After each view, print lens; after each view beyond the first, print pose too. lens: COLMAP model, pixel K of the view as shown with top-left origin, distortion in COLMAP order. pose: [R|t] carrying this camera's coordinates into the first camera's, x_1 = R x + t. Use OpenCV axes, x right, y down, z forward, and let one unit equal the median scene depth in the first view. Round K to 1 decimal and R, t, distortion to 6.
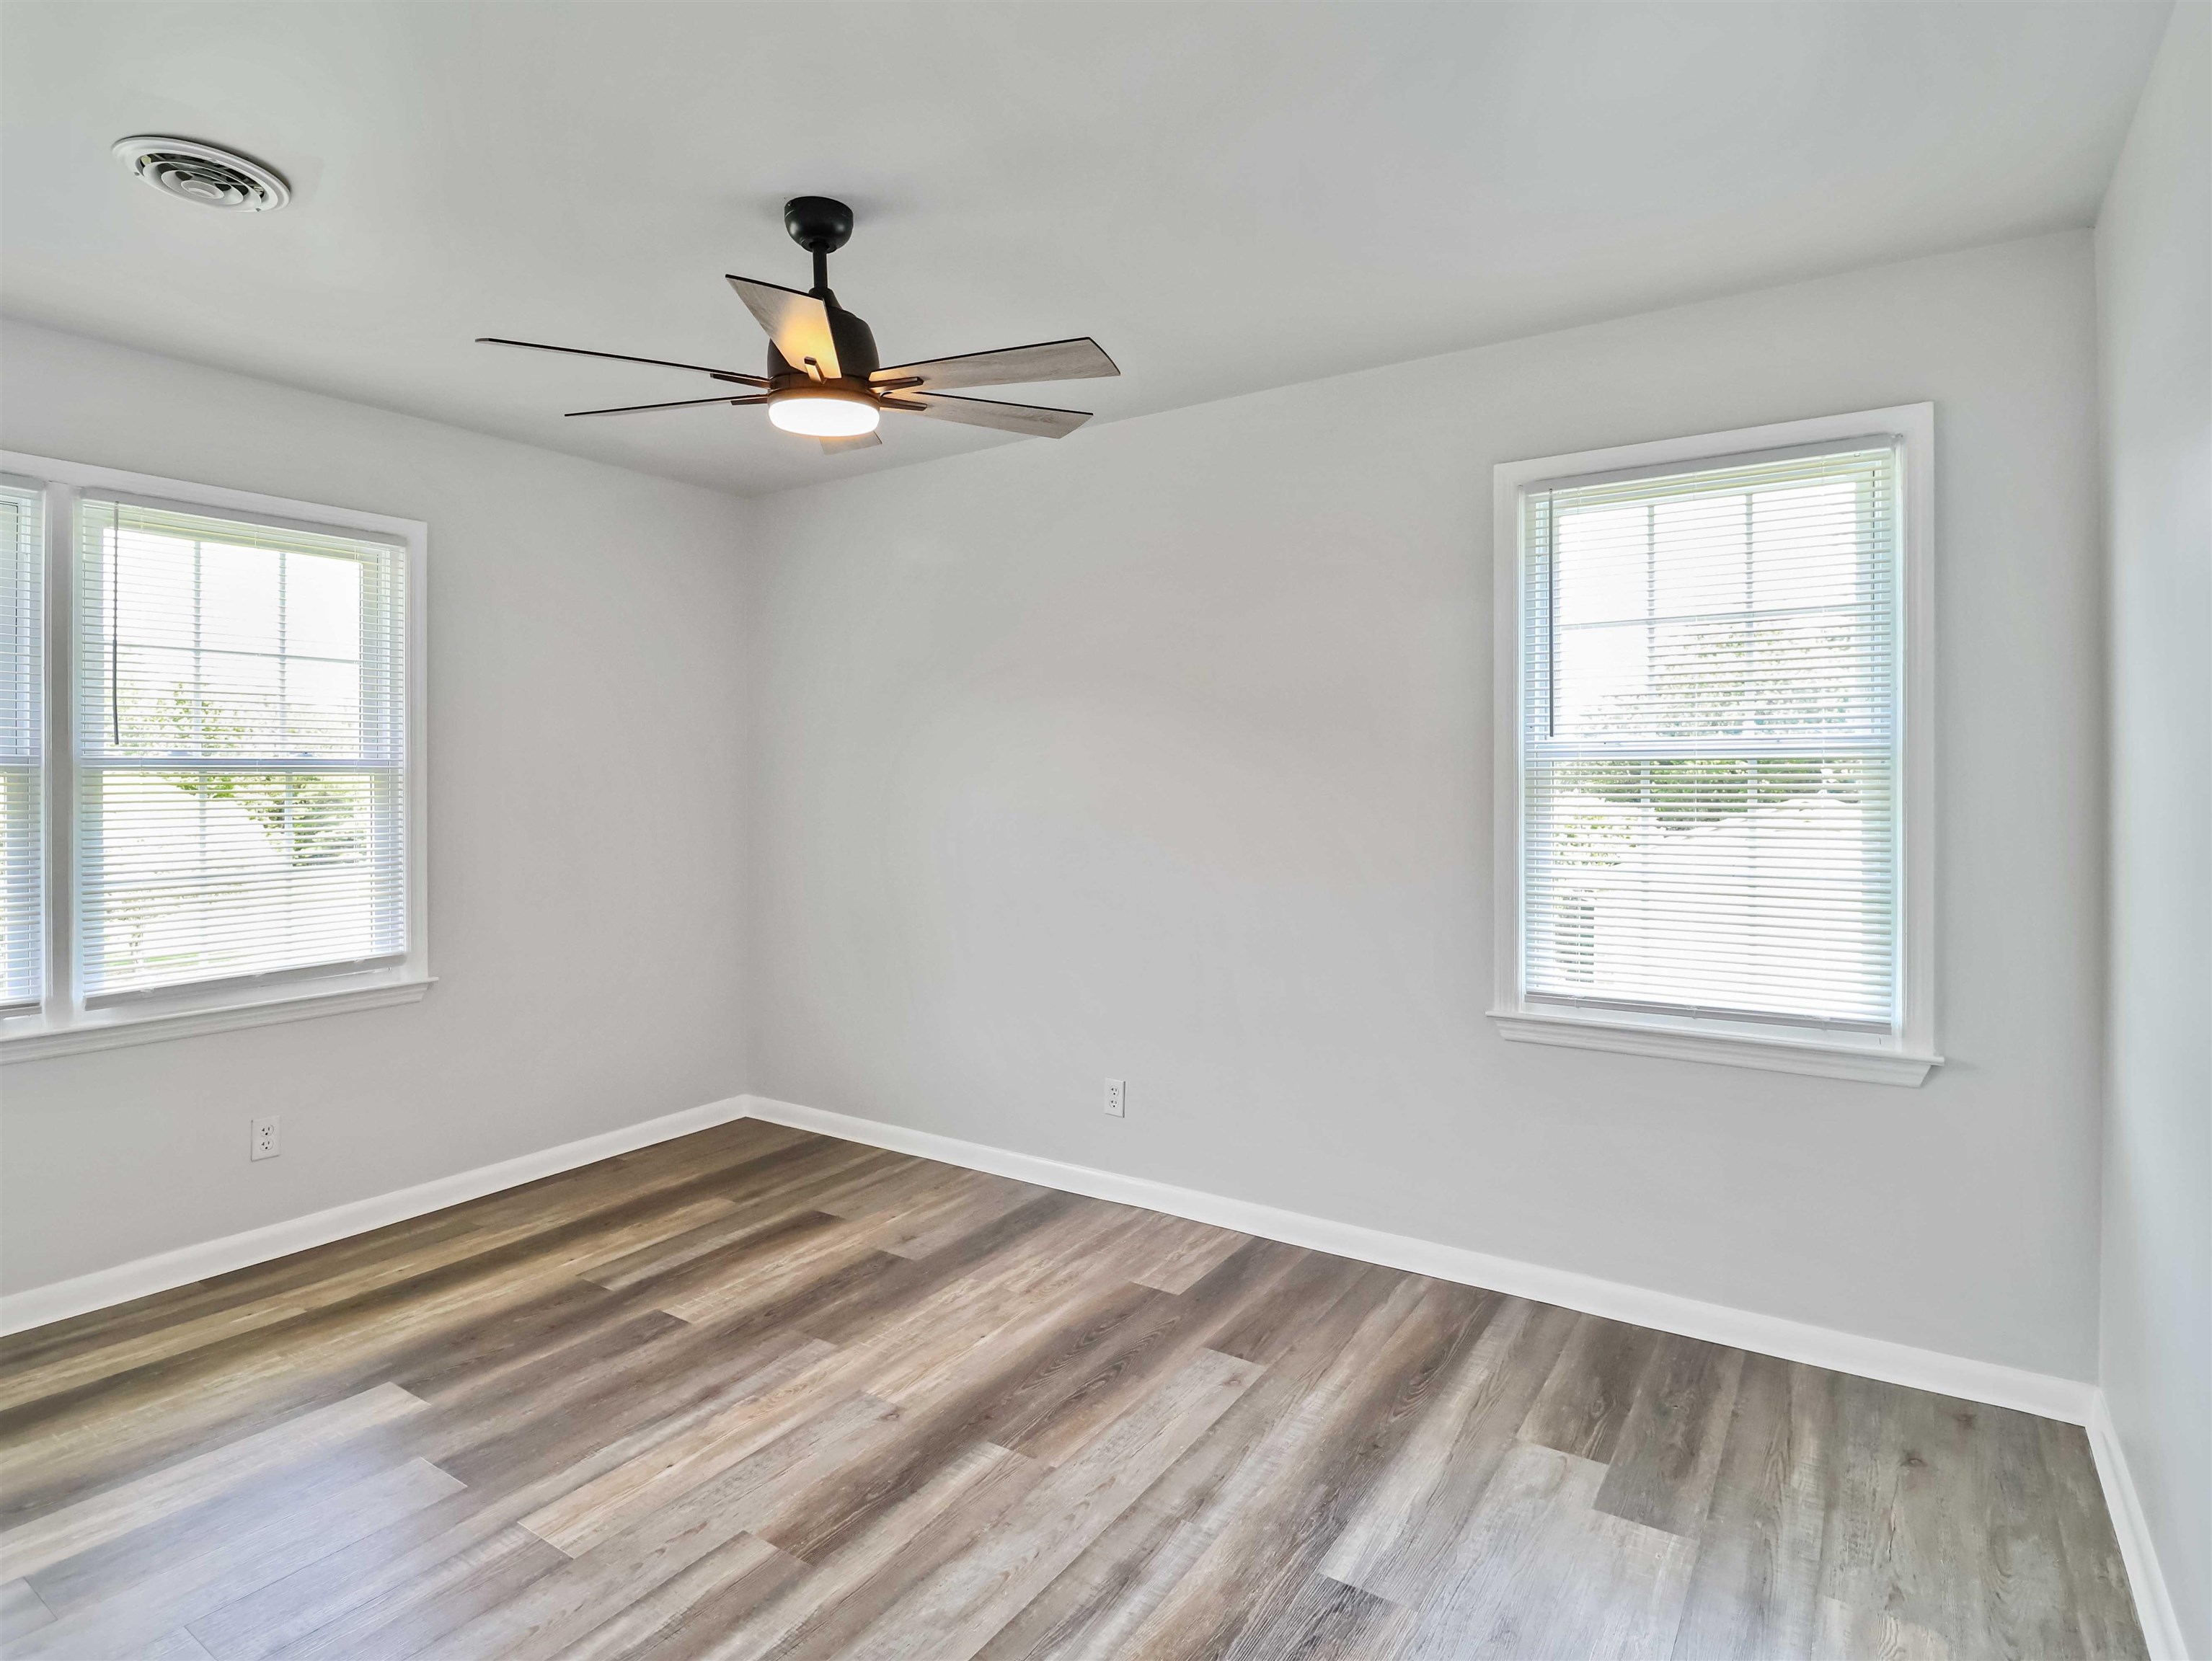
lens RADIAL K [[1199.1, 0, 1107.3], [0, 1199.1, 785.0], [0, 0, 1]] dist [-0.003688, -0.003224]
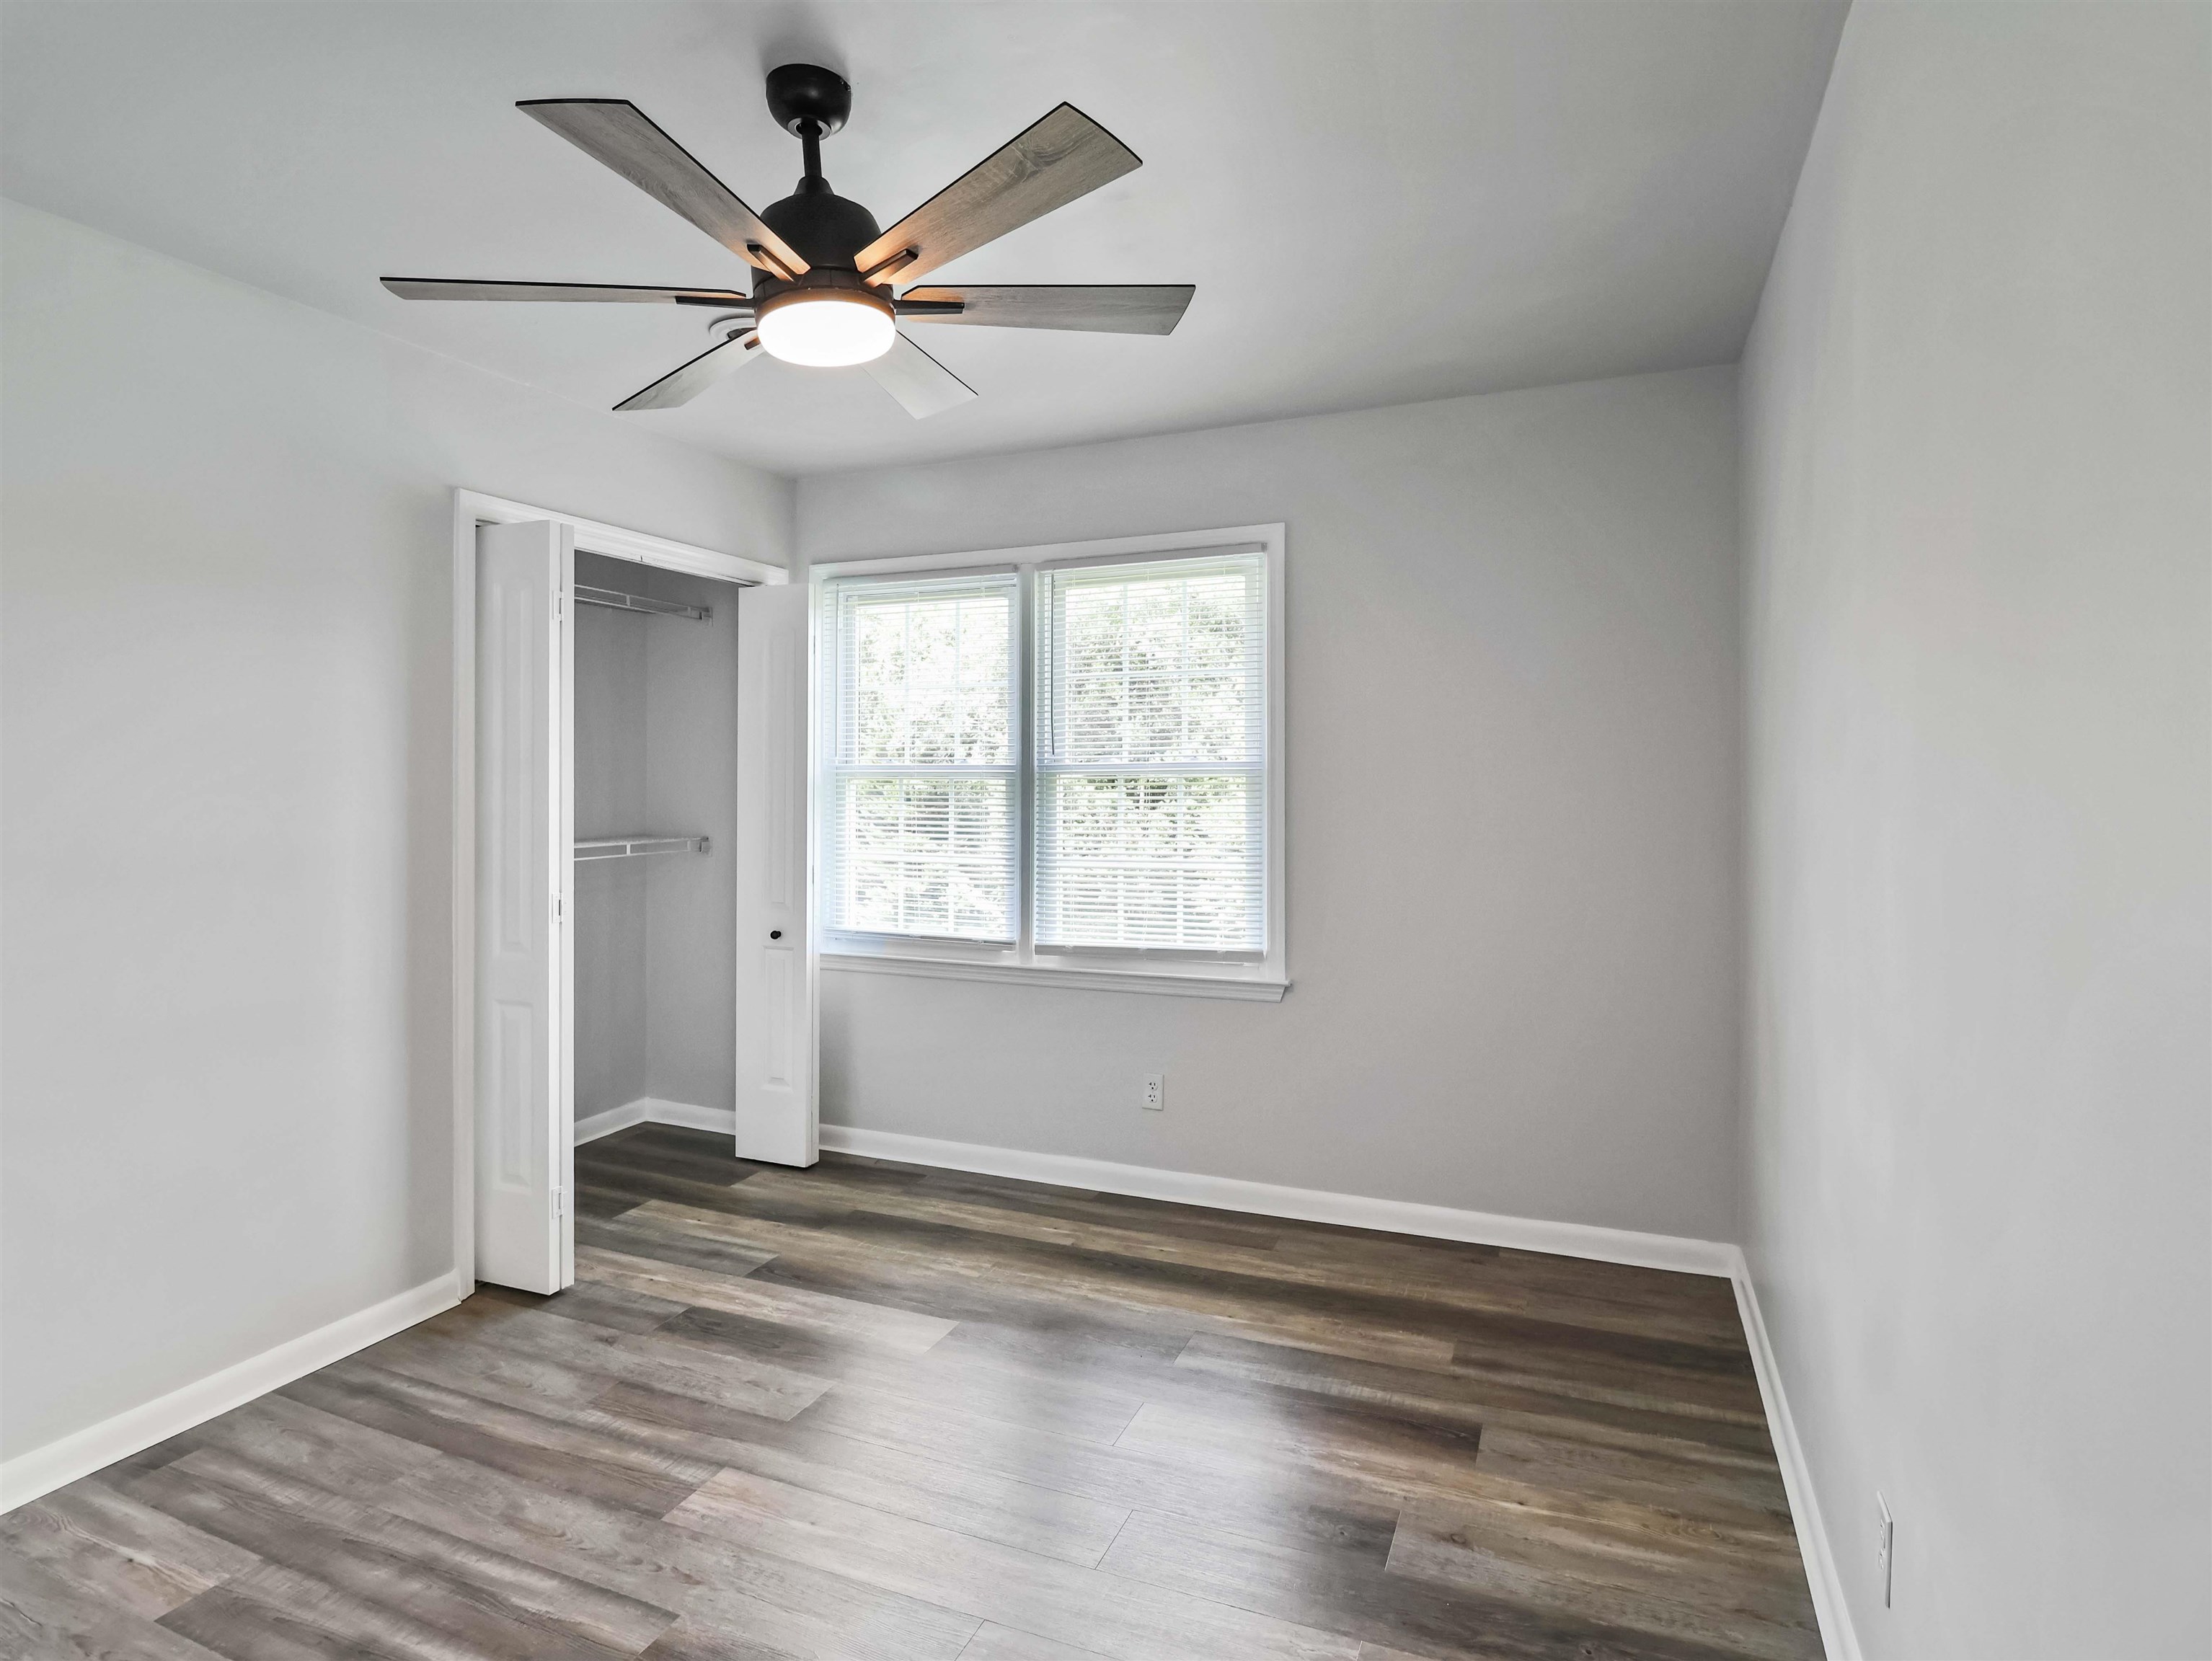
lens RADIAL K [[1184.1, 0, 1089.8], [0, 1184.1, 765.8], [0, 0, 1]] dist [-0.005030, -0.001618]
pose [[0.172231, -0.006207, -0.985037, 0.402403], [0.001480, 0.999981, -0.006043, -0.012261], [0.985056, -0.000417, 0.172237, 0.724211]]
